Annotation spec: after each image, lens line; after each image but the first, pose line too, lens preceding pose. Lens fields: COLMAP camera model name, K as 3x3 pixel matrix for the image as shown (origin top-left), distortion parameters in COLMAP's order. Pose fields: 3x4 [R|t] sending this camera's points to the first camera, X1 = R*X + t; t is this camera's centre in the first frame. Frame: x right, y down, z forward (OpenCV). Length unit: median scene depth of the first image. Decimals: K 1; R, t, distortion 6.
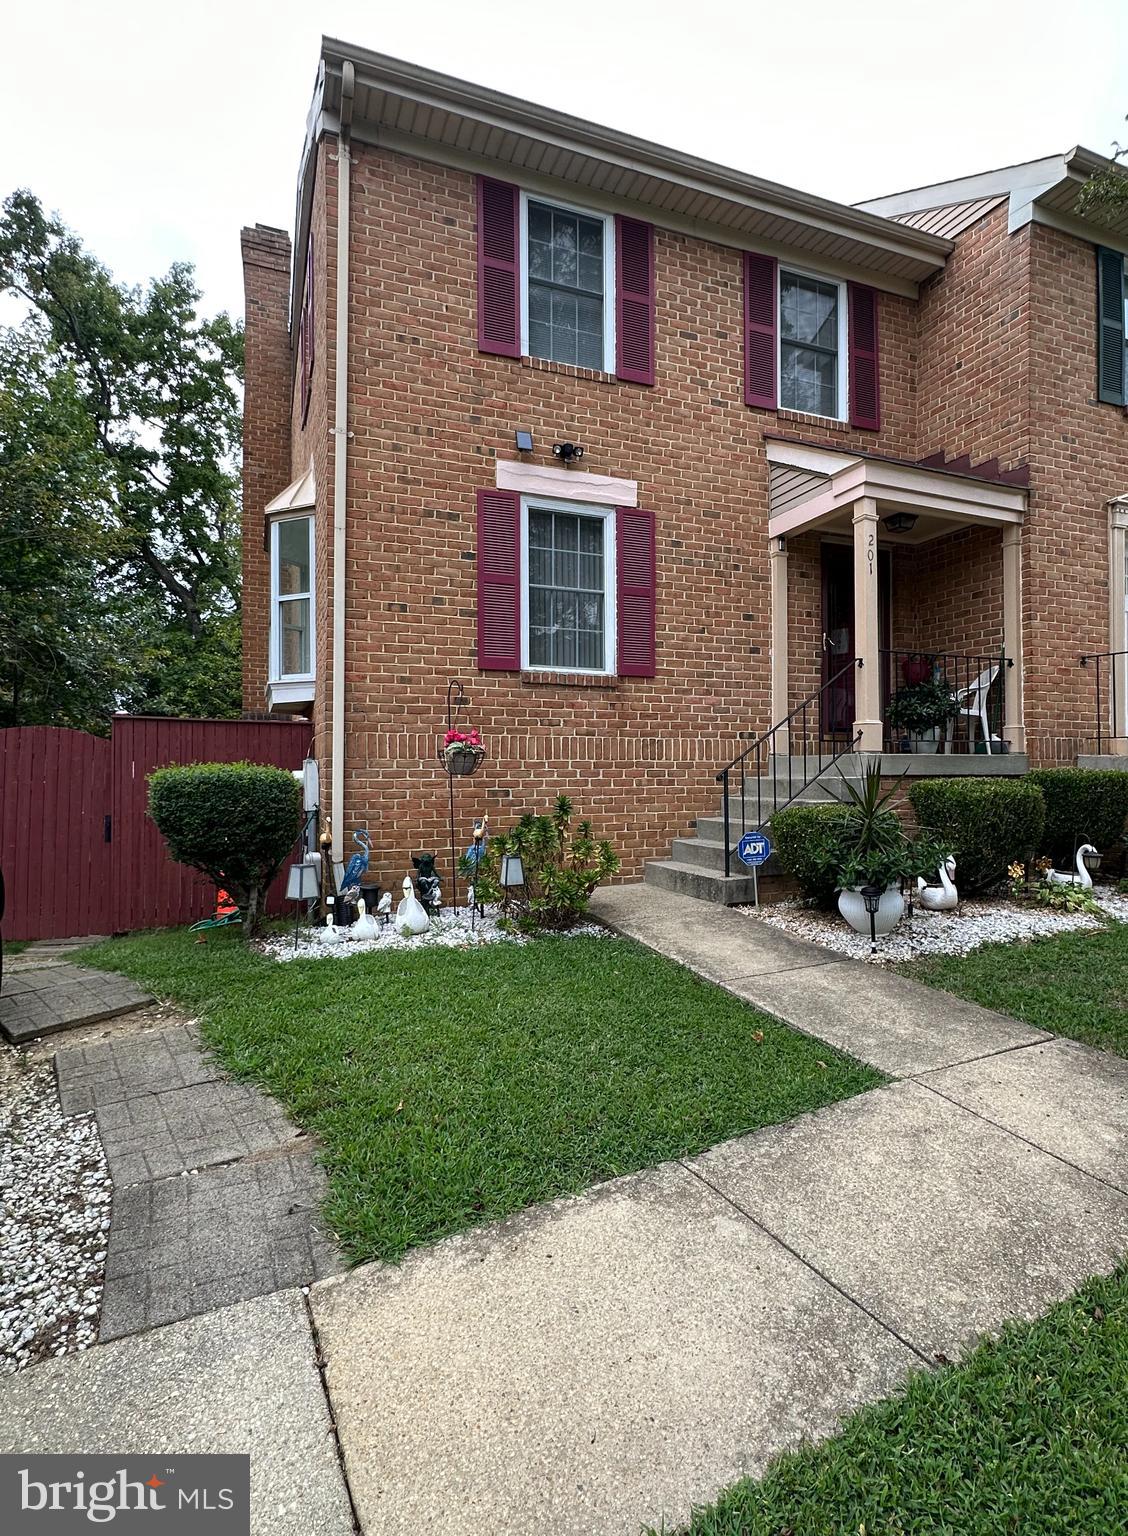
lens RADIAL K [[821.8, 0, 564.0], [0, 821.8, 768.0], [0, 0, 1]] dist [-0.001538, 0.000122]
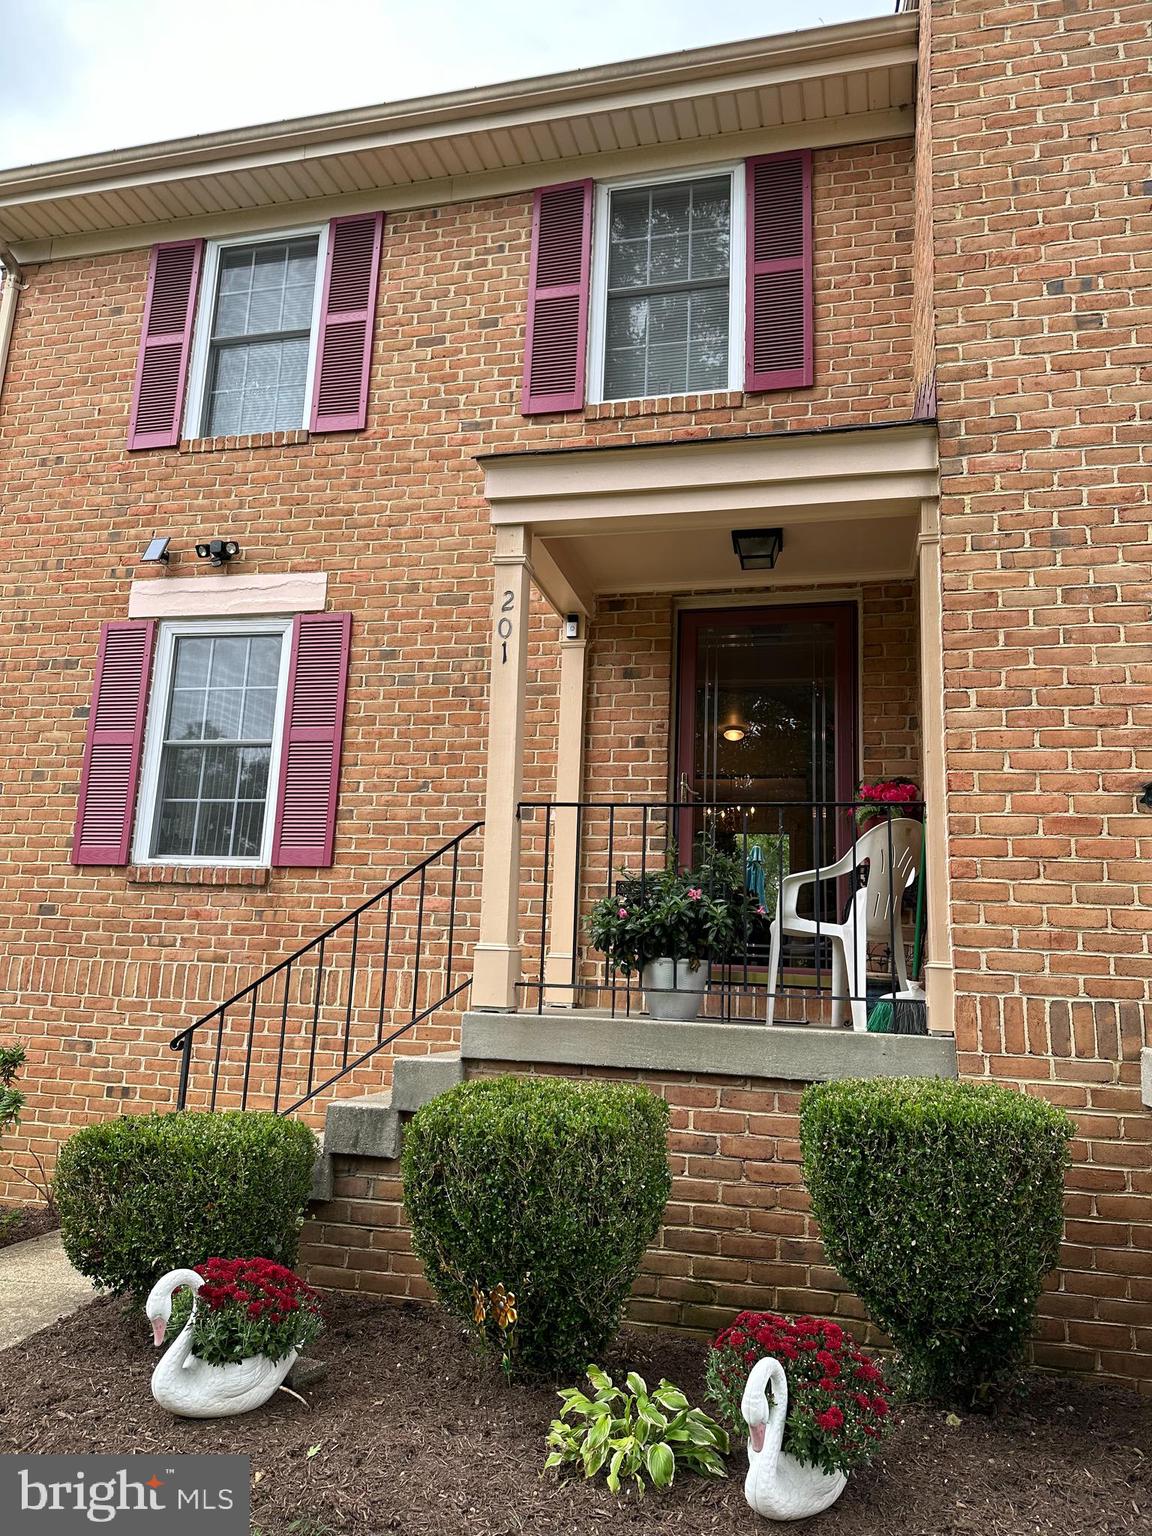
lens RADIAL K [[1091.4, 0, 576.0], [0, 1091.4, 768.0], [0, 0, 1]] dist [0.130520, -0.235020]
pose [[0.797068, -0.080142, -0.598548, 0.774236], [-0.040548, 0.981816, -0.185456, -0.038932], [0.602526, 0.172091, 0.779325, 0.463191]]
